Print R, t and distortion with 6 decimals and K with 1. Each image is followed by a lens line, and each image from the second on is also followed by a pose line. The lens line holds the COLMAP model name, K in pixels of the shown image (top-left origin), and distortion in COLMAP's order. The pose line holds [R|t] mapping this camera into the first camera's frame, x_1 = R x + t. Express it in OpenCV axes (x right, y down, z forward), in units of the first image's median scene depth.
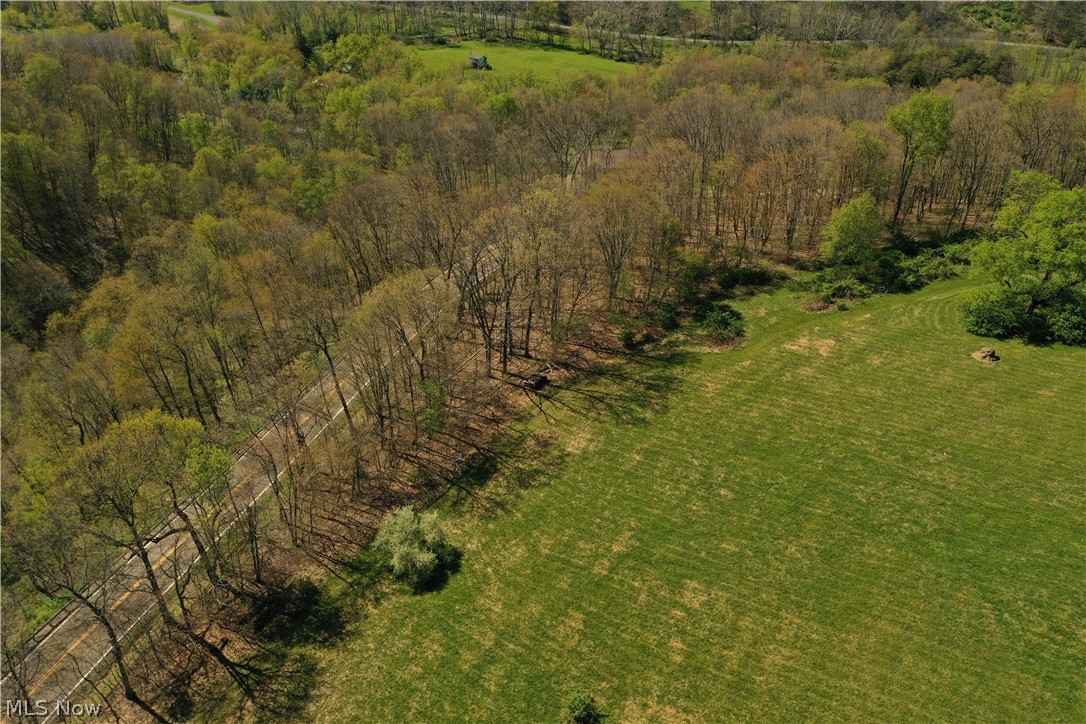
lens RADIAL K [[861.3, 0, 543.3], [0, 861.3, 361.3], [0, 0, 1]] dist [-0.006945, -0.000175]
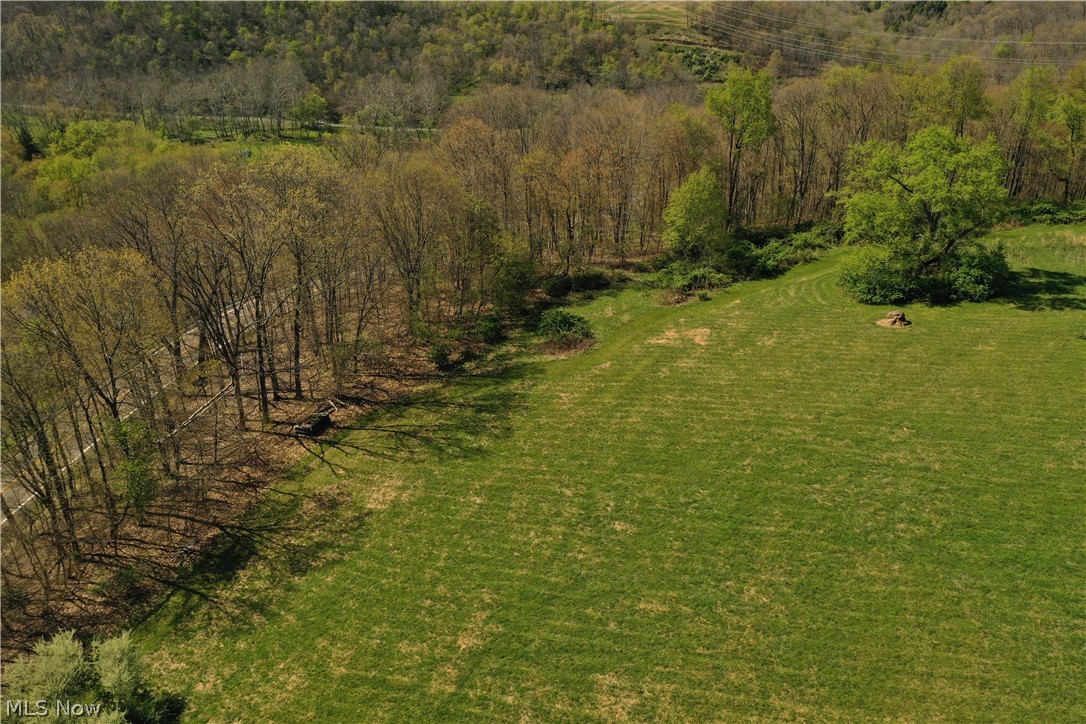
lens RADIAL K [[861.3, 0, 543.3], [0, 861.3, 361.4], [0, 0, 1]] dist [-0.006945, -0.000175]
pose [[0.968379, -0.103195, 0.227141, 0.019708], [0.133330, 0.983588, -0.121565, 0.088945], [-0.210868, 0.148006, 0.966245, 0.330323]]
